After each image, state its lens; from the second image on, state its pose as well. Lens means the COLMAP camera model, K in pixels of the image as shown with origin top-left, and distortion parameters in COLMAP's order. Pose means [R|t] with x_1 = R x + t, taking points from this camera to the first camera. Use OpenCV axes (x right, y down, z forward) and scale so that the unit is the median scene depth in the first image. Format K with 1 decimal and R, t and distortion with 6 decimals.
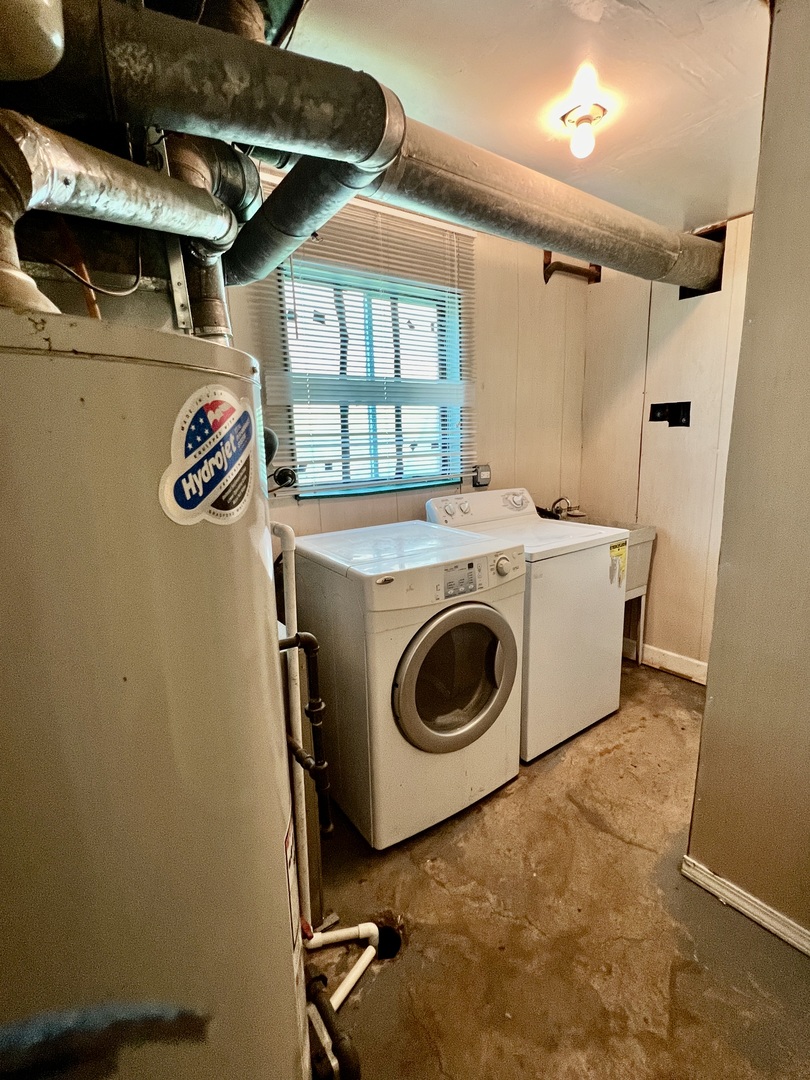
lens RADIAL K [[517.5, 0, 399.1], [0, 517.5, 546.8], [0, 0, 1]] dist [0.003914, 0.000586]
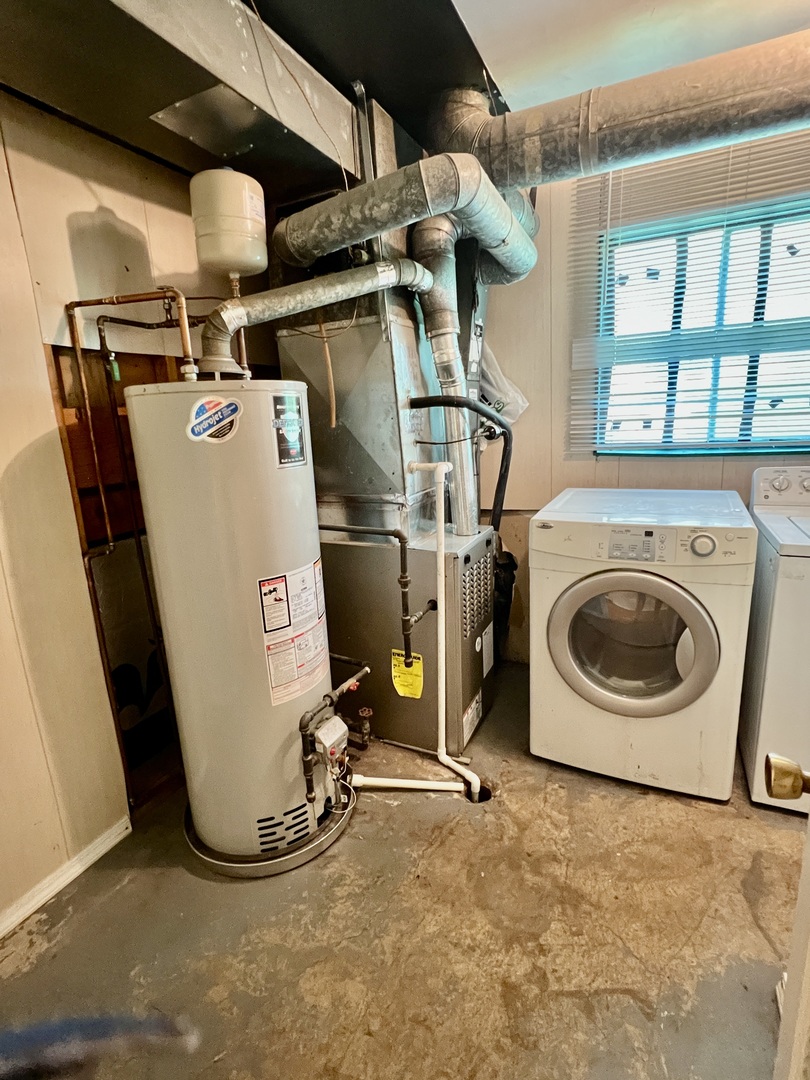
lens RADIAL K [[517.5, 0, 399.1], [0, 517.5, 546.8], [0, 0, 1]] dist [0.003914, 0.000586]
pose [[0.480853, 0.222868, -0.848004, 0.671279], [-0.149788, 0.973819, 0.170998, -0.031614], [0.863912, 0.044796, 0.501646, 0.112399]]
